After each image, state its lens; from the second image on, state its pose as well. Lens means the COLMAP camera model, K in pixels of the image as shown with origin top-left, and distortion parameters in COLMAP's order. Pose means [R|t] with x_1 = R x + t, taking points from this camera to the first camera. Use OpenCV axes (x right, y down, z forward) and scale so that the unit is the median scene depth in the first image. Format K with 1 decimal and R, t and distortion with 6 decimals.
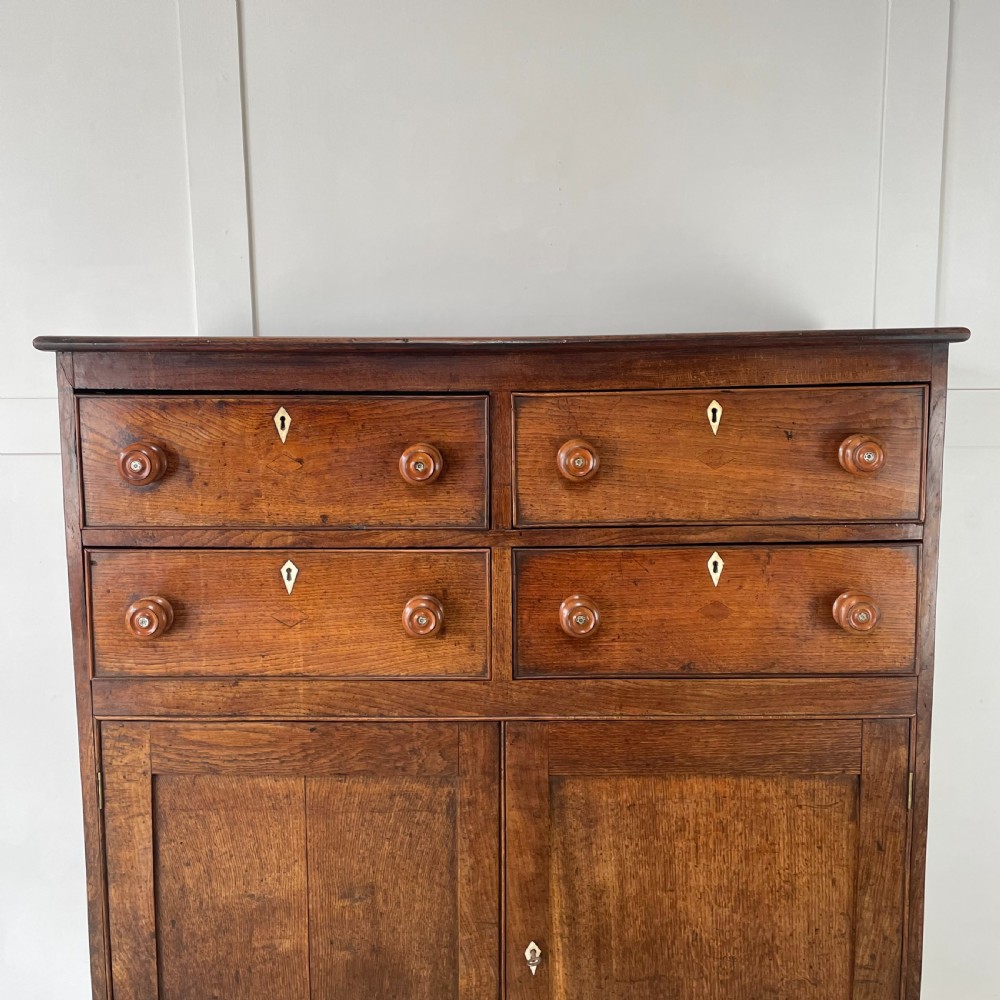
lens RADIAL K [[1041.3, 0, 503.3], [0, 1041.3, 496.8], [0, 0, 1]] dist [0.104229, -0.167468]
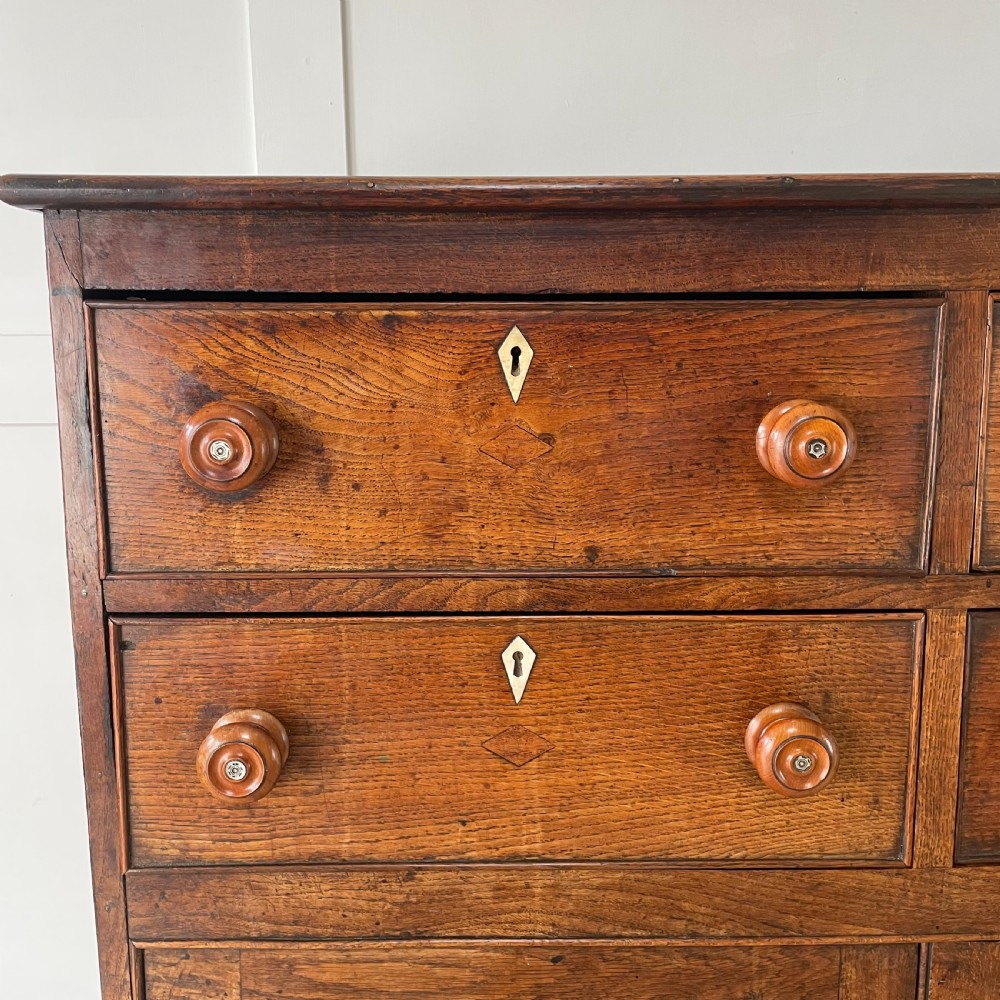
lens RADIAL K [[1041.3, 0, 503.3], [0, 1041.3, 496.8], [0, 0, 1]] dist [0.104229, -0.167468]
pose [[0.999582, -0.005732, 0.028330, -0.224473], [0.004717, 0.999348, 0.035788, -0.023957], [-0.028517, -0.035640, 0.998958, 0.499608]]
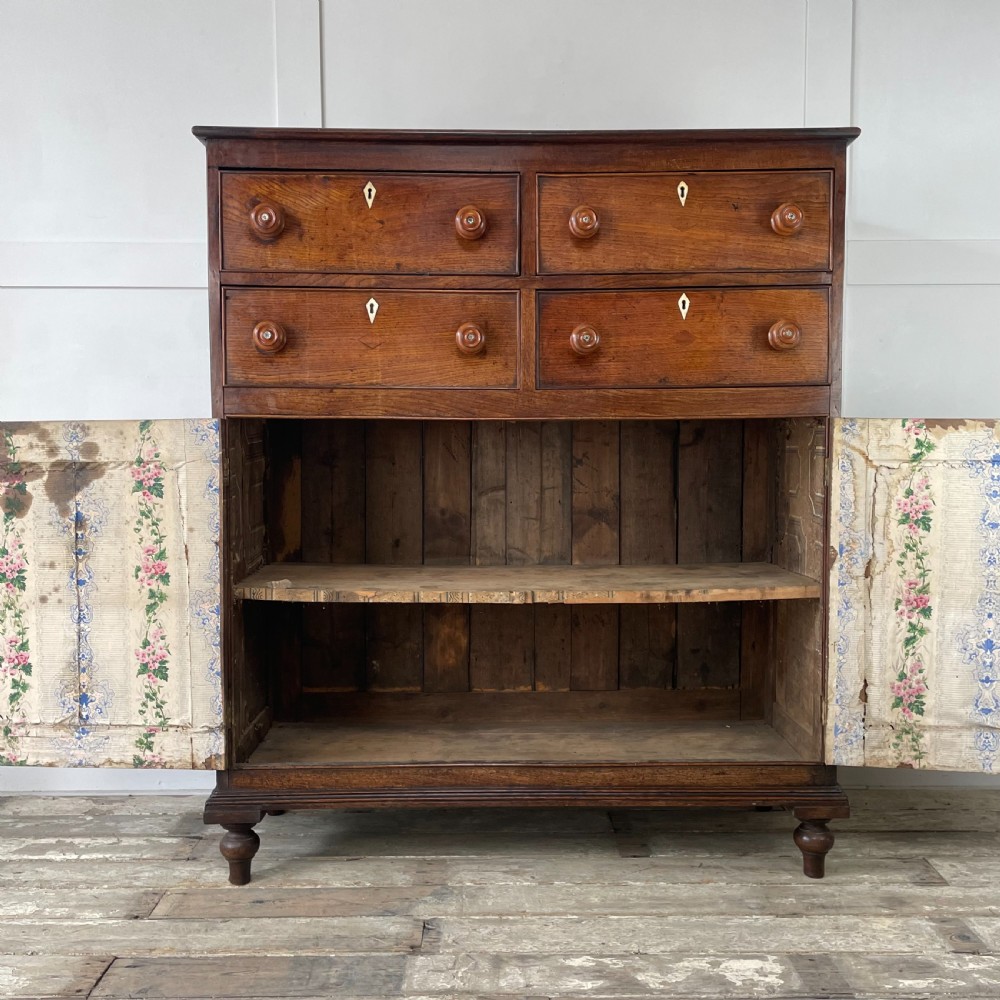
lens RADIAL K [[1028.5, 0, 506.8], [0, 1028.5, 500.4], [0, 0, 1]] dist [0.104125, -0.171310]
pose [[0.999469, 0.003983, 0.032324, -0.071609], [-0.001678, 0.997473, -0.071023, 0.416087], [-0.032526, 0.070931, 0.996951, -0.325774]]
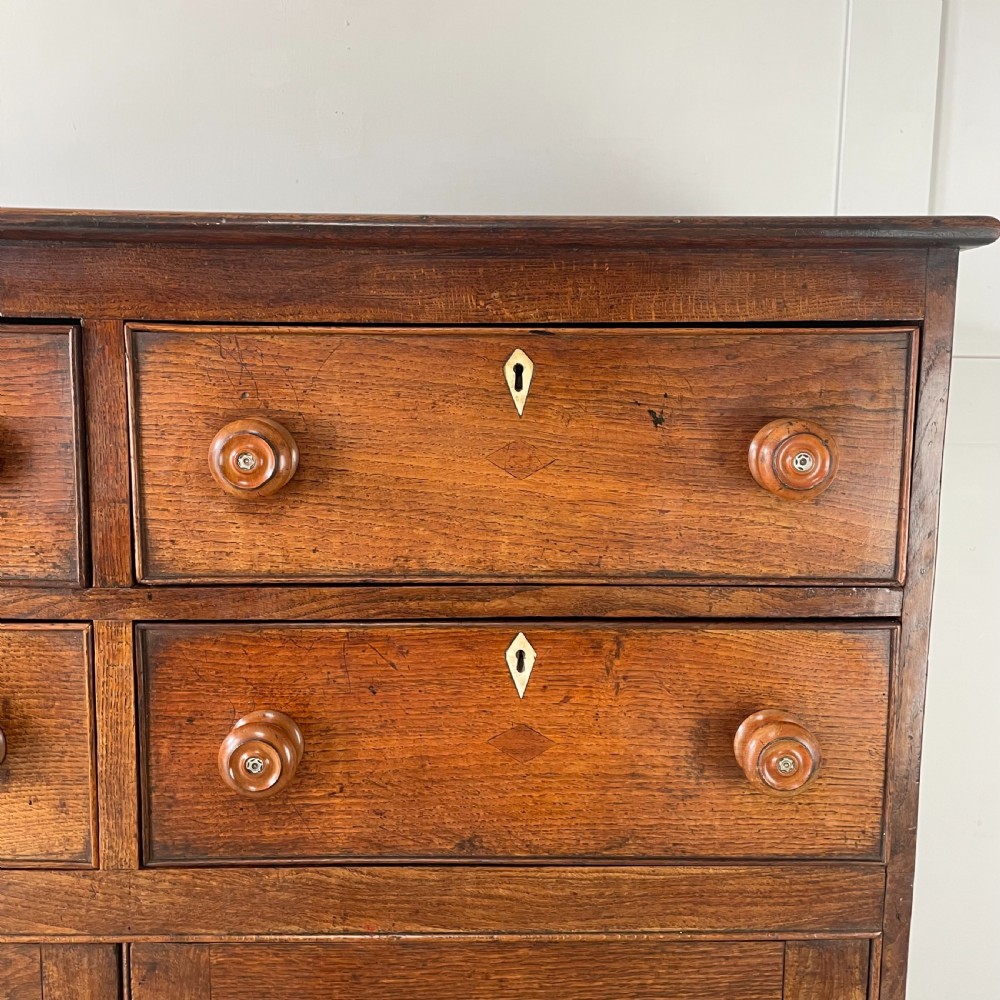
lens RADIAL K [[1060.3, 0, 499.3], [0, 1060.3, 497.0], [0, 0, 1]] dist [0.084076, -0.128389]
pose [[0.999337, 0.017670, 0.031834, 0.171445], [-0.018042, 0.999772, 0.011431, -0.022979], [-0.031625, -0.011998, 0.999428, 0.452881]]
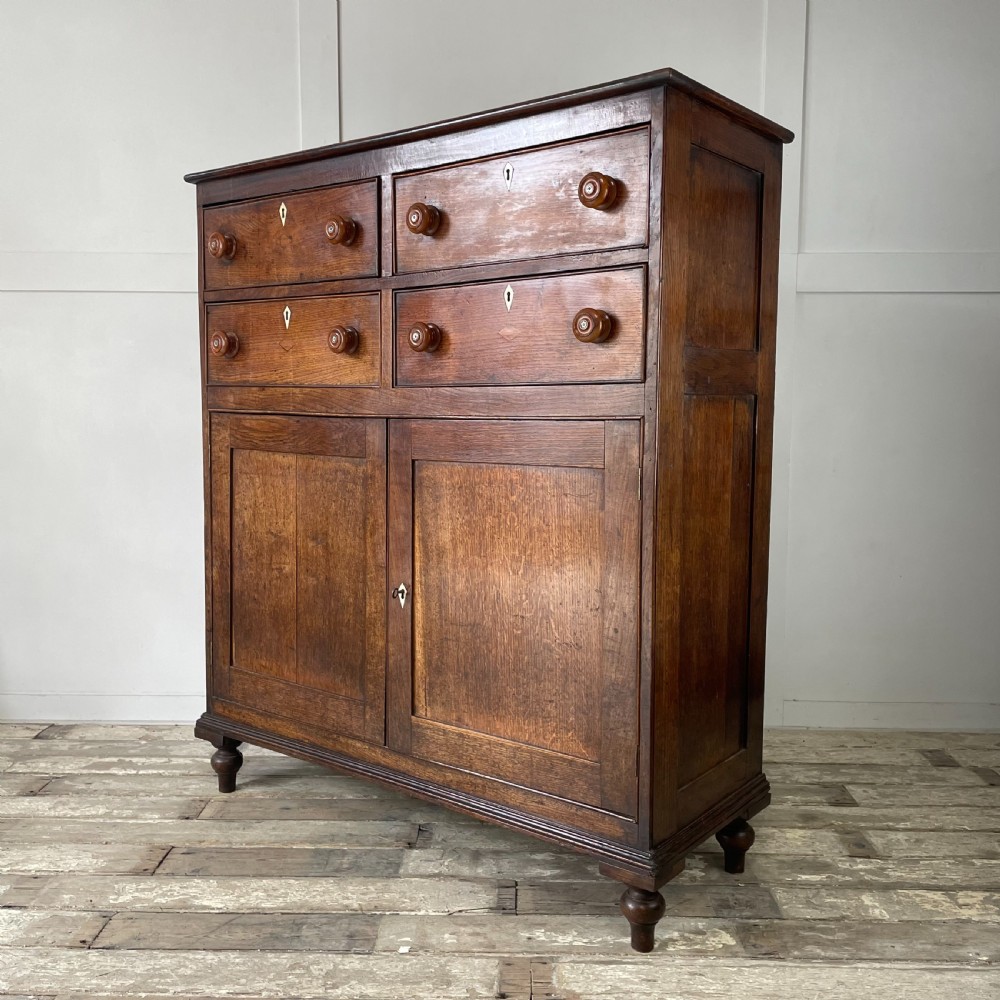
lens RADIAL K [[1013.6, 0, 499.9], [0, 1013.6, 492.1], [0, 0, 1]] dist [0.106815, -0.248154]
pose [[0.795947, 0.066078, -0.601749, 0.951479], [-0.089428, 0.995953, -0.008922, 0.314772], [0.598724, 0.060915, 0.798635, 0.012017]]
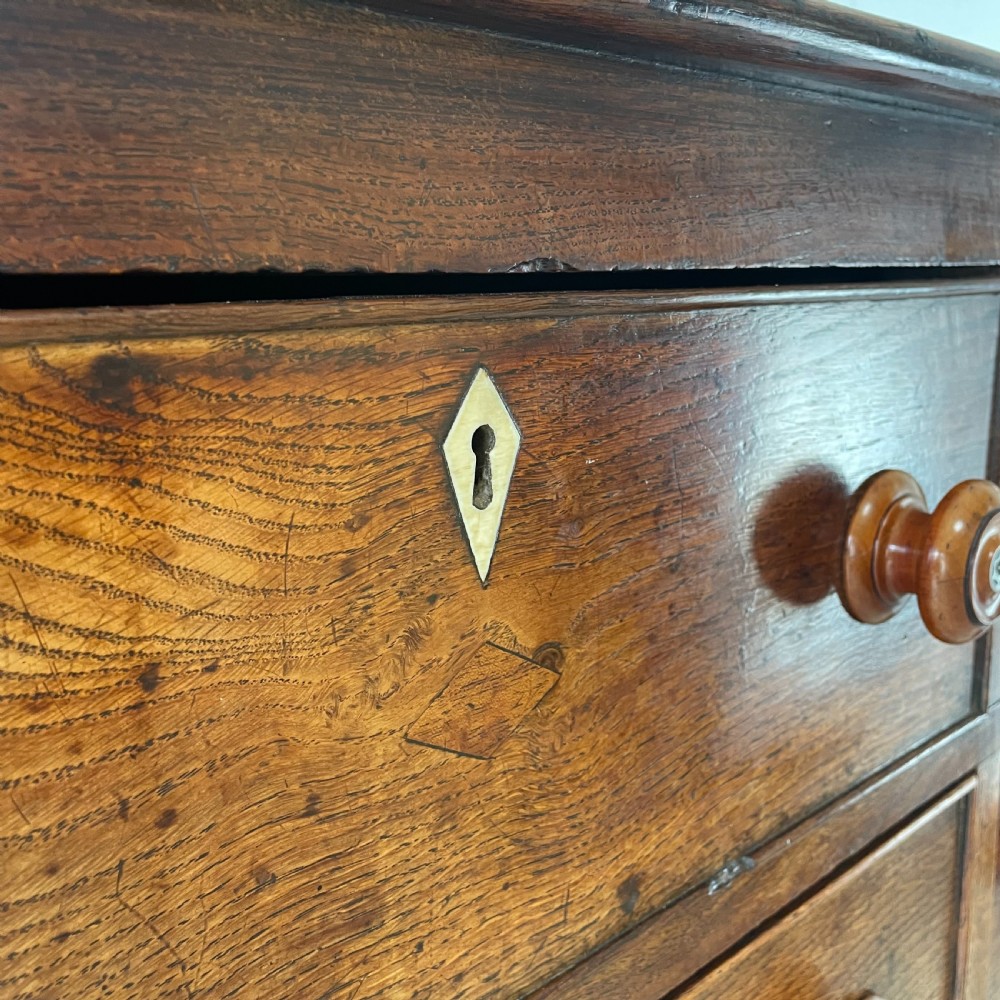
lens RADIAL K [[1041.3, 0, 503.3], [0, 1041.3, 496.8], [0, 0, 1]] dist [0.104229, -0.167468]
pose [[0.735950, -0.150029, 0.660204, -0.311635], [0.112962, 0.988680, 0.098751, -0.079598], [-0.667546, 0.001902, 0.744566, 0.849120]]
